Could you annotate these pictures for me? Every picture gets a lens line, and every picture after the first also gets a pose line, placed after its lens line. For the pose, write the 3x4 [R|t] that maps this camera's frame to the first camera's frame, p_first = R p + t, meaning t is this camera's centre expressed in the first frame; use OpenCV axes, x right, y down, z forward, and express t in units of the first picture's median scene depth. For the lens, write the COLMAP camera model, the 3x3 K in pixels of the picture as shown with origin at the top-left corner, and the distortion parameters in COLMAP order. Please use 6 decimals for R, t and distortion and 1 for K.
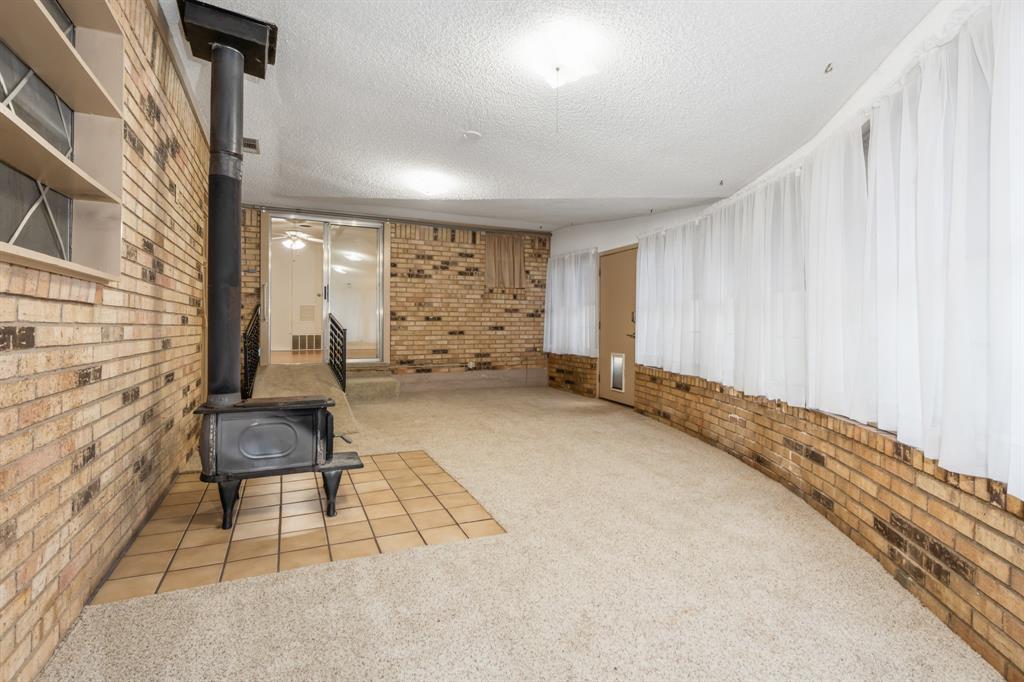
lens RADIAL K [[461.7, 0, 491.3], [0, 461.7, 323.3], [0, 0, 1]] dist [-0.006051, 0.002041]
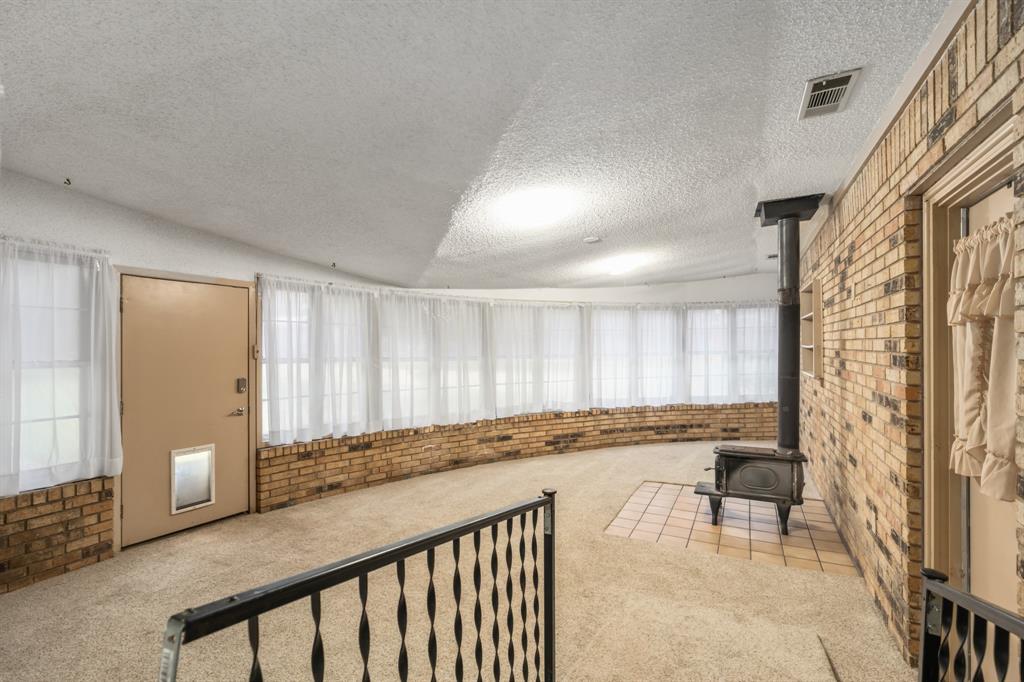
lens RADIAL K [[461.7, 0, 517.4], [0, 461.7, 346.1], [0, 0, 1]] dist [-0.006051, 0.002041]
pose [[-0.637435, -0.005391, 0.770485, -0.629026], [-0.004282, 0.999985, 0.003455, -0.097378], [-0.770492, -0.001097, -0.637449, 1.420024]]
